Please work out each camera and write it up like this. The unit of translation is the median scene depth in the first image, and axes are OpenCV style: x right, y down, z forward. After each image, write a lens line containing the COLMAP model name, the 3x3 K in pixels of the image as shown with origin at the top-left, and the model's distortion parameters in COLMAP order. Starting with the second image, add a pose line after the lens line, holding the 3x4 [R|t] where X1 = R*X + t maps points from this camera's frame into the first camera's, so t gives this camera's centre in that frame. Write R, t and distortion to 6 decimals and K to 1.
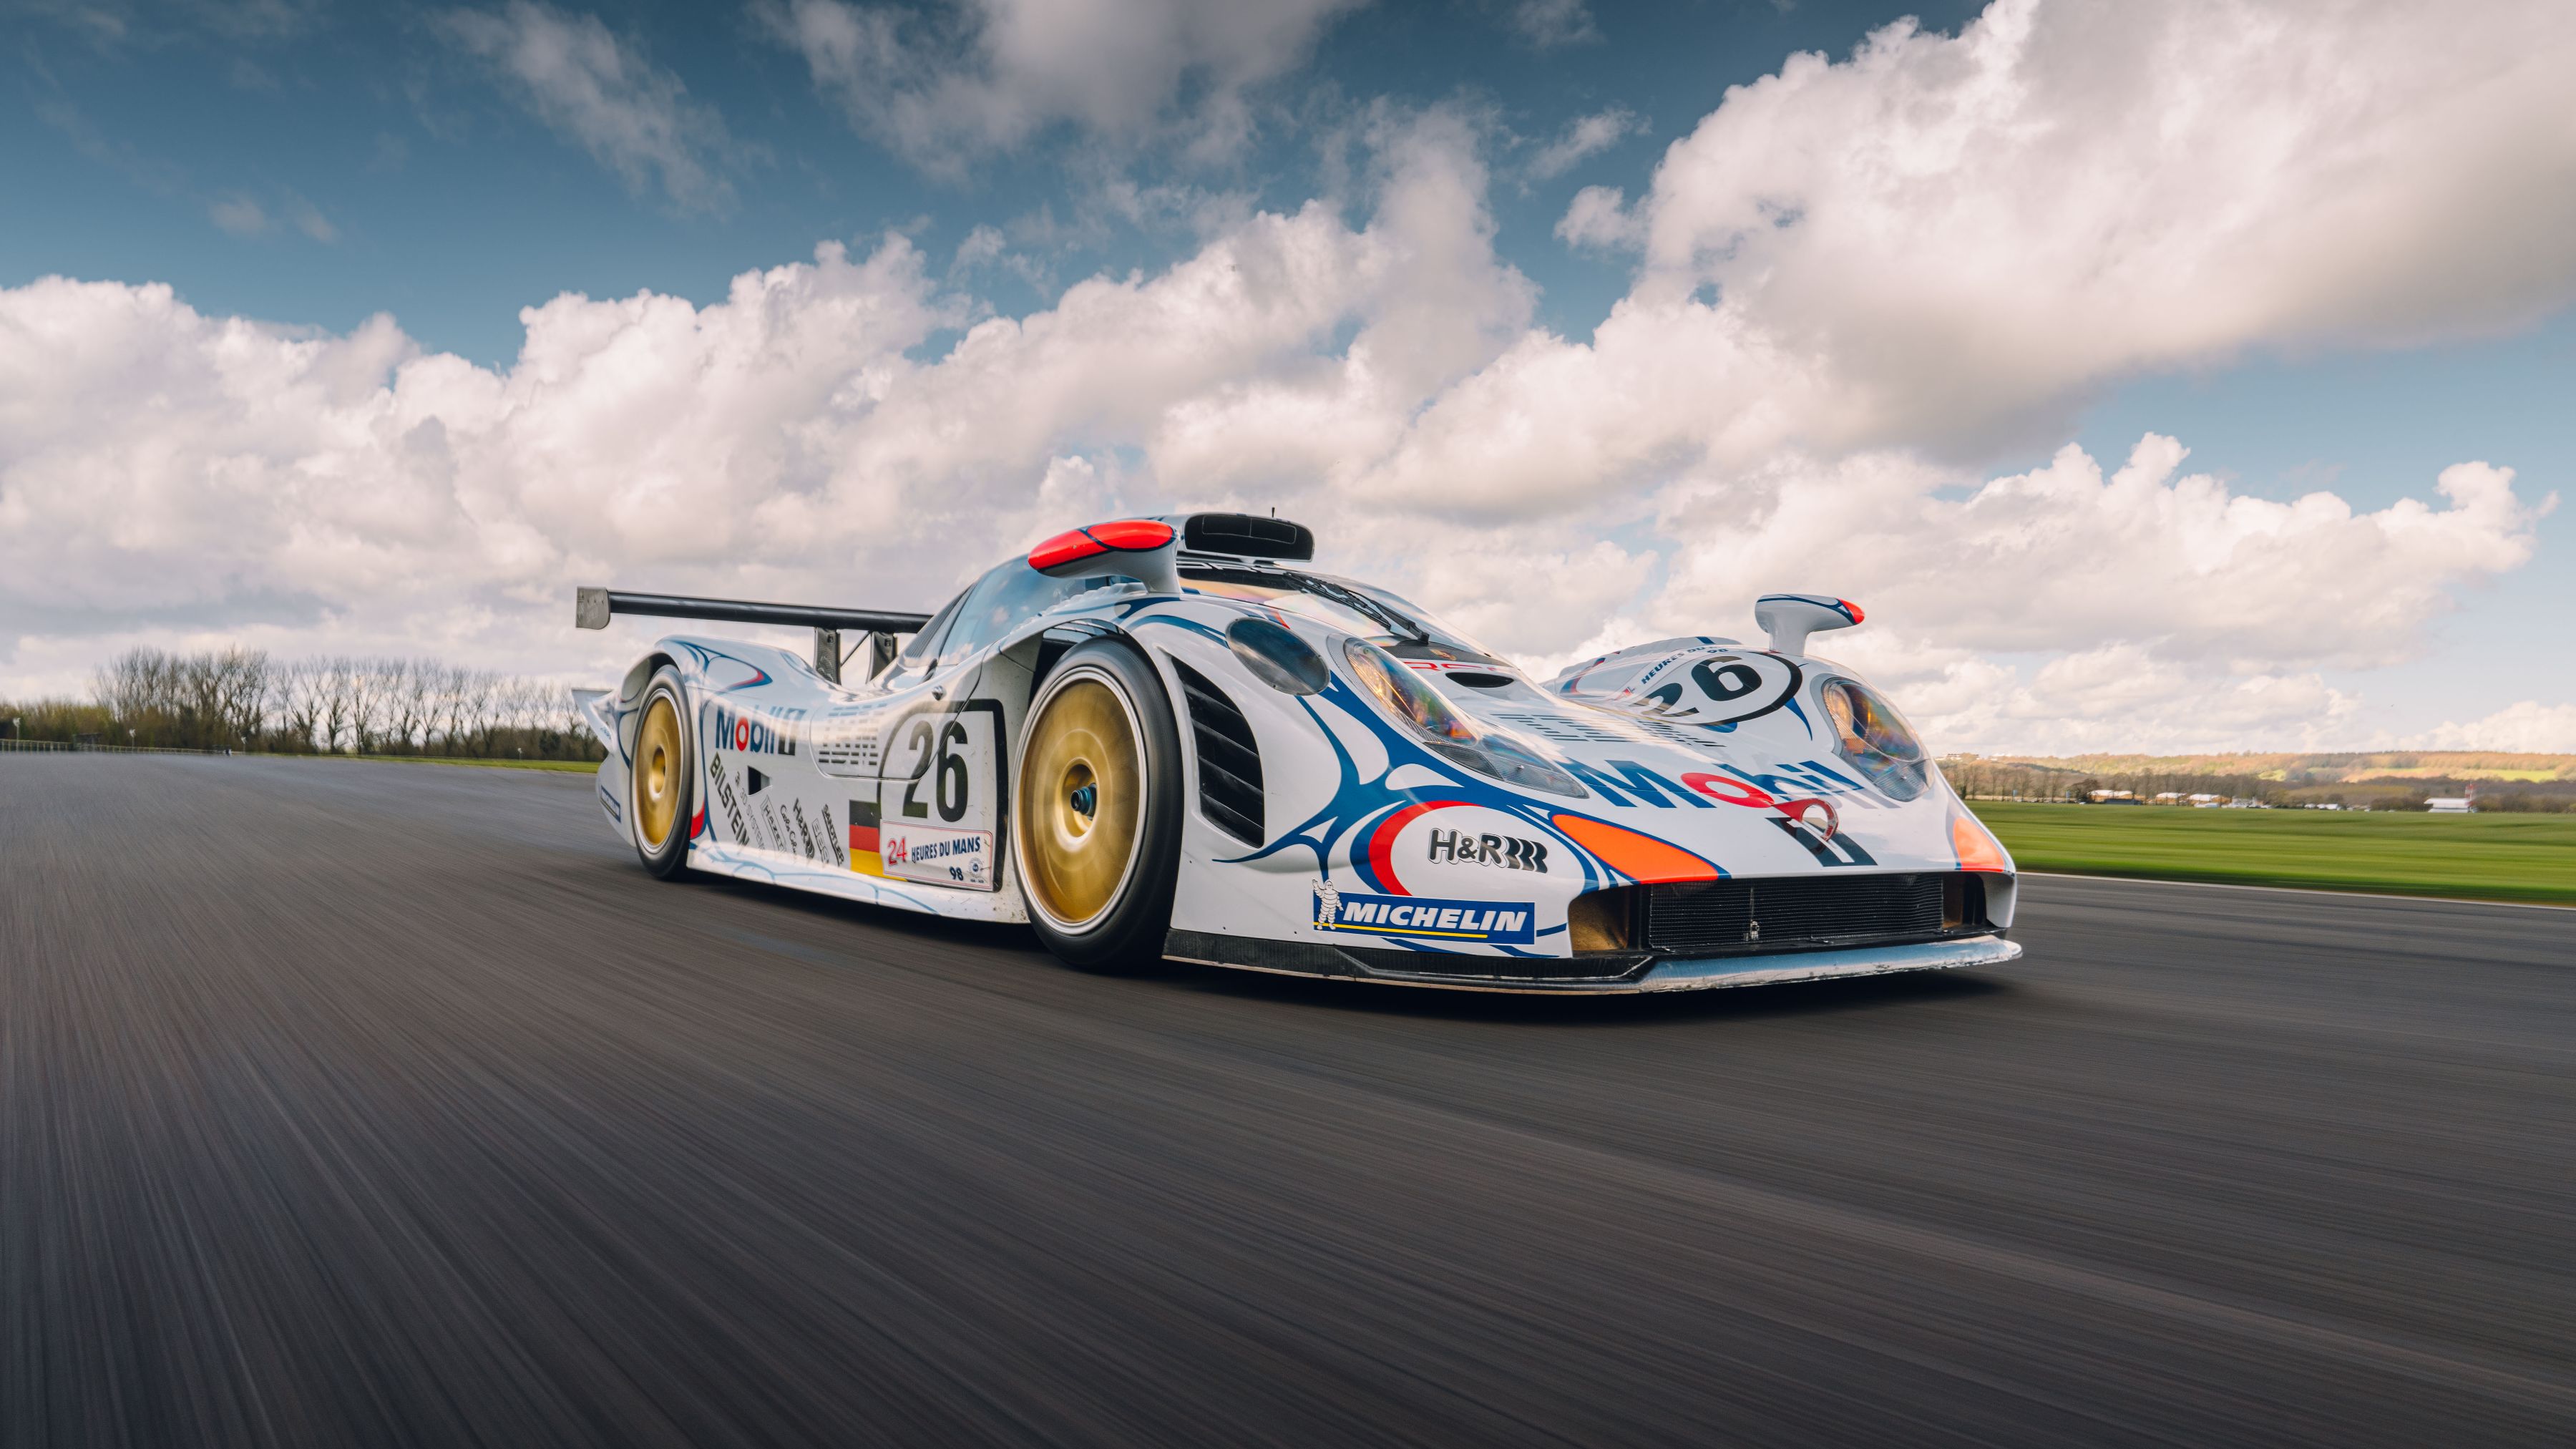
lens RADIAL K [[1780.5, 0, 1288.0], [0, 1780.5, 724.5], [0, 0, 1]] dist [-0.004437, -0.000073]
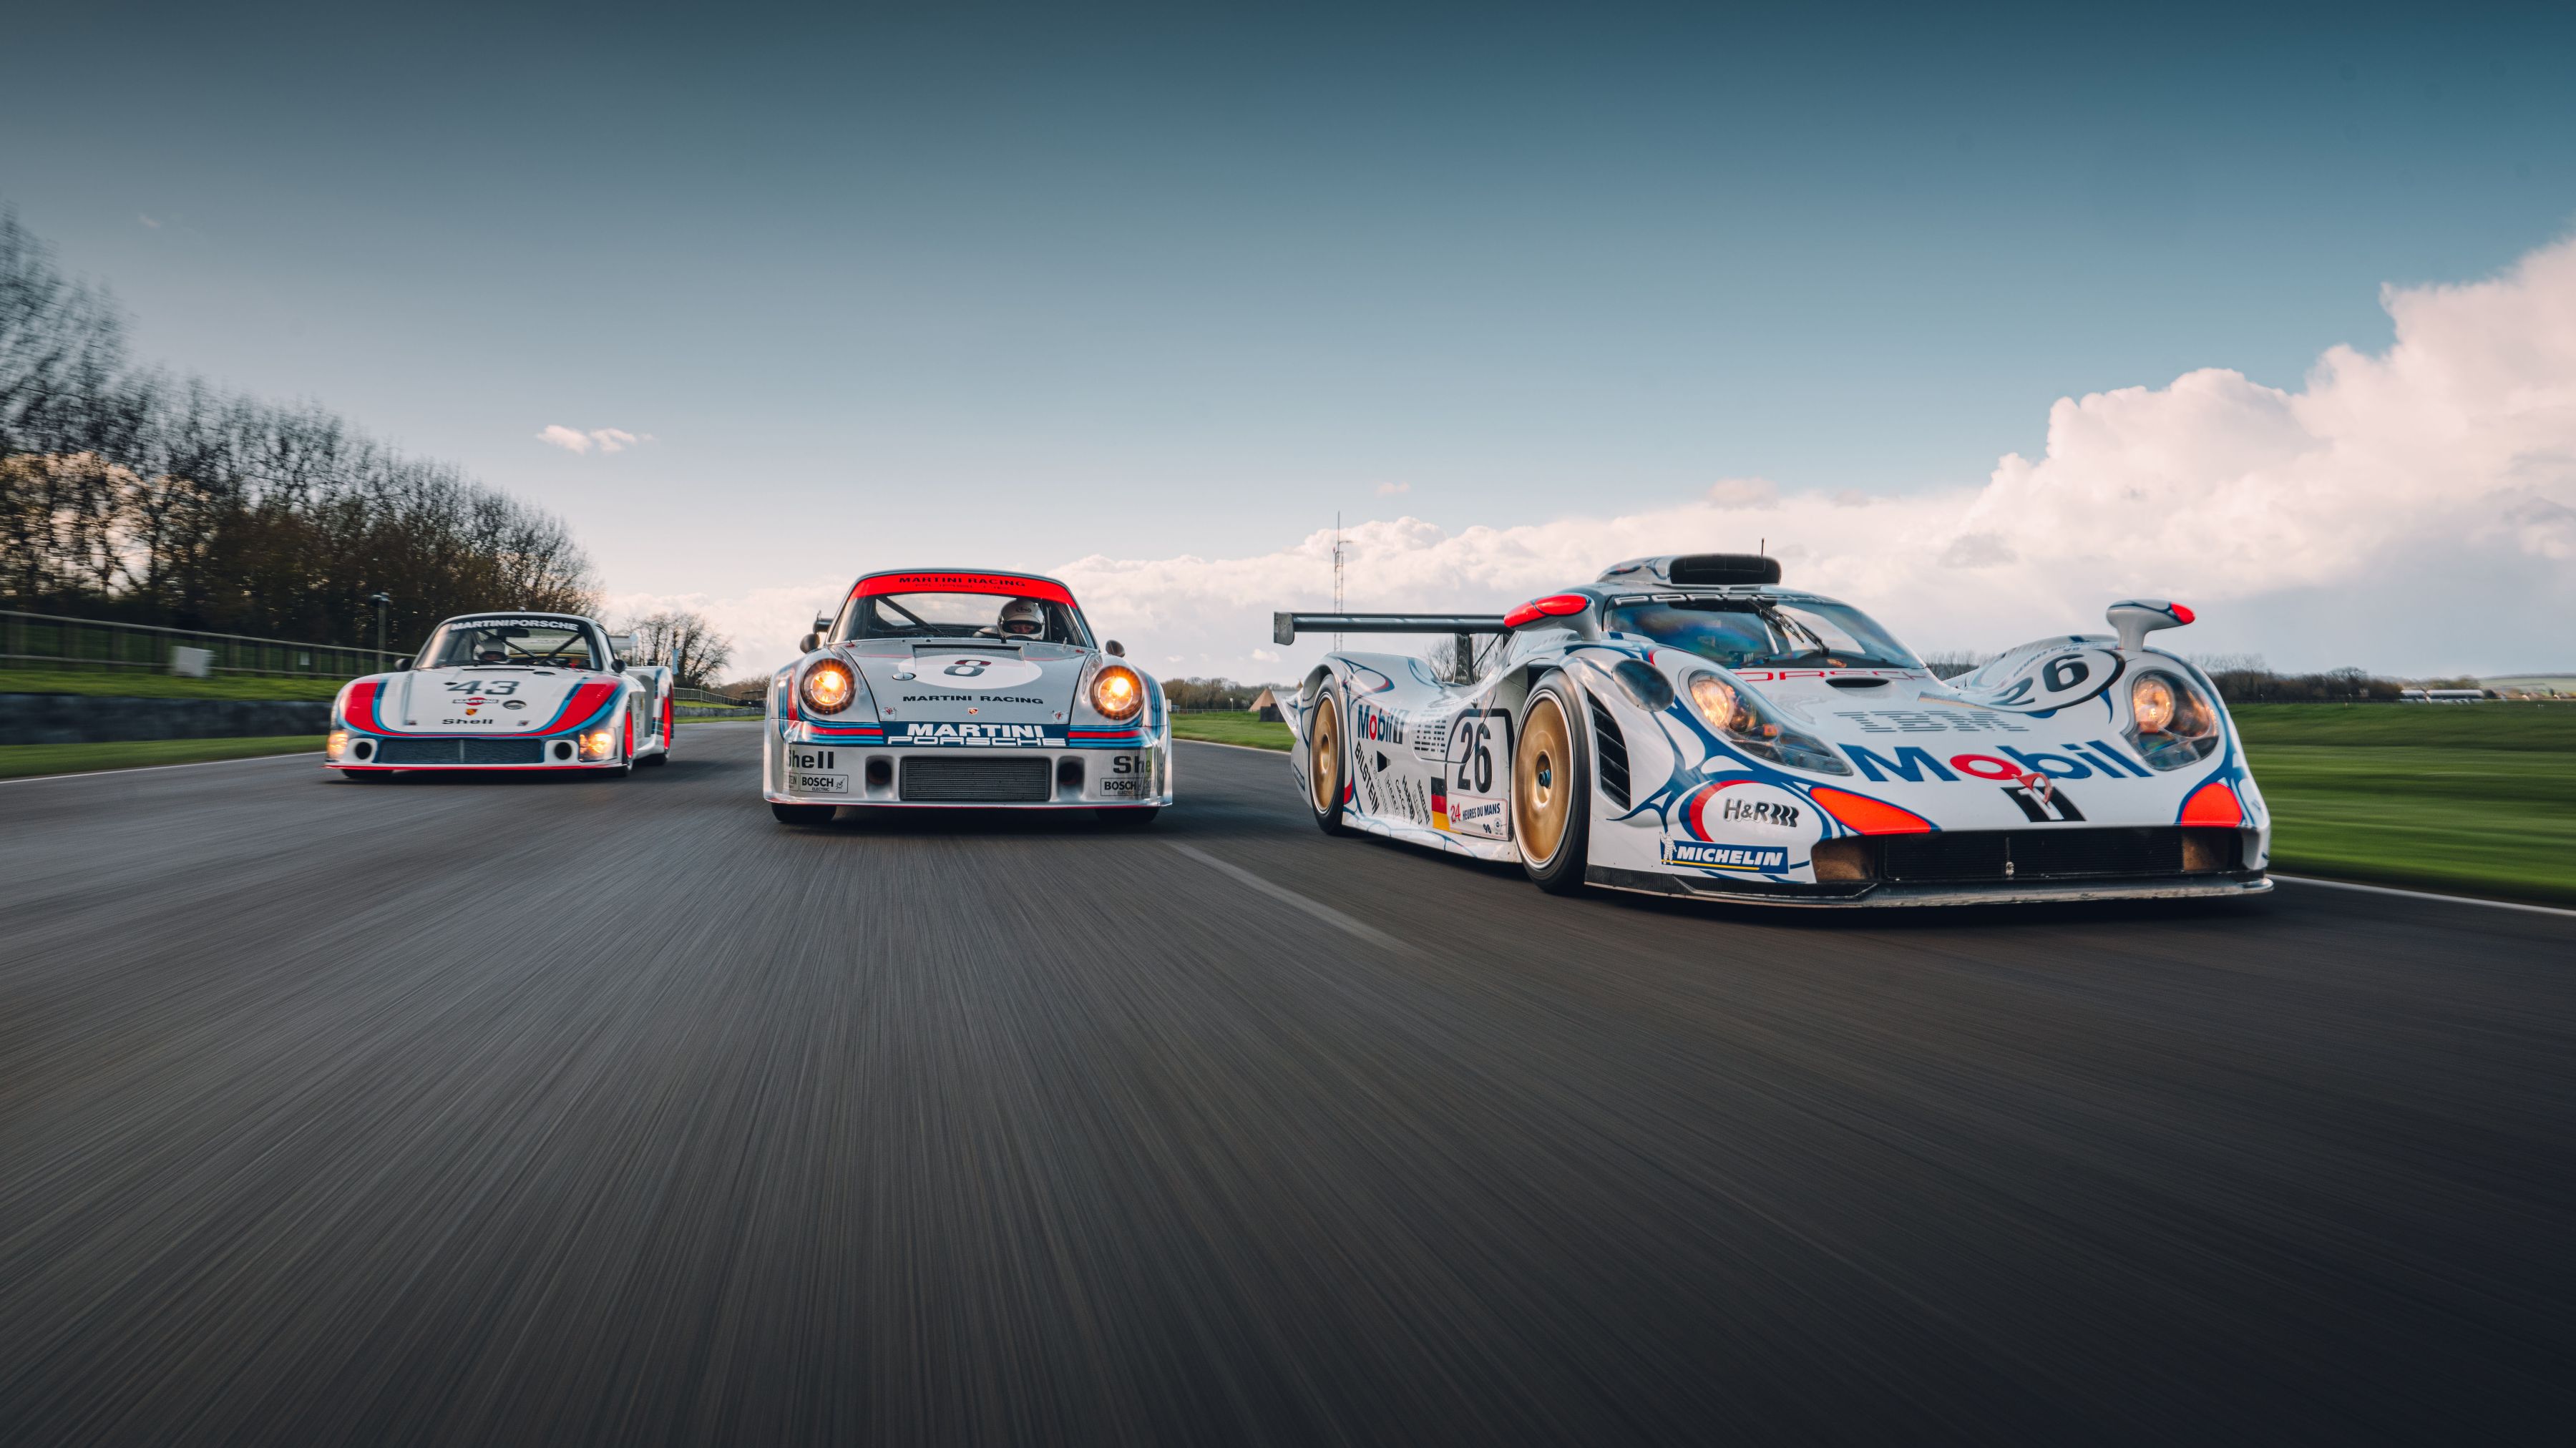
lens RADIAL K [[1780.3, 0, 1288.0], [0, 1780.3, 724.0], [0, 0, 1]] dist [-0.004437, -0.000073]
pose [[0.918700, -0.026585, -0.394060, 0.320865], [0.036616, 0.999168, 0.017959, -0.044717], [0.393255, -0.030928, 0.918909, -0.526111]]
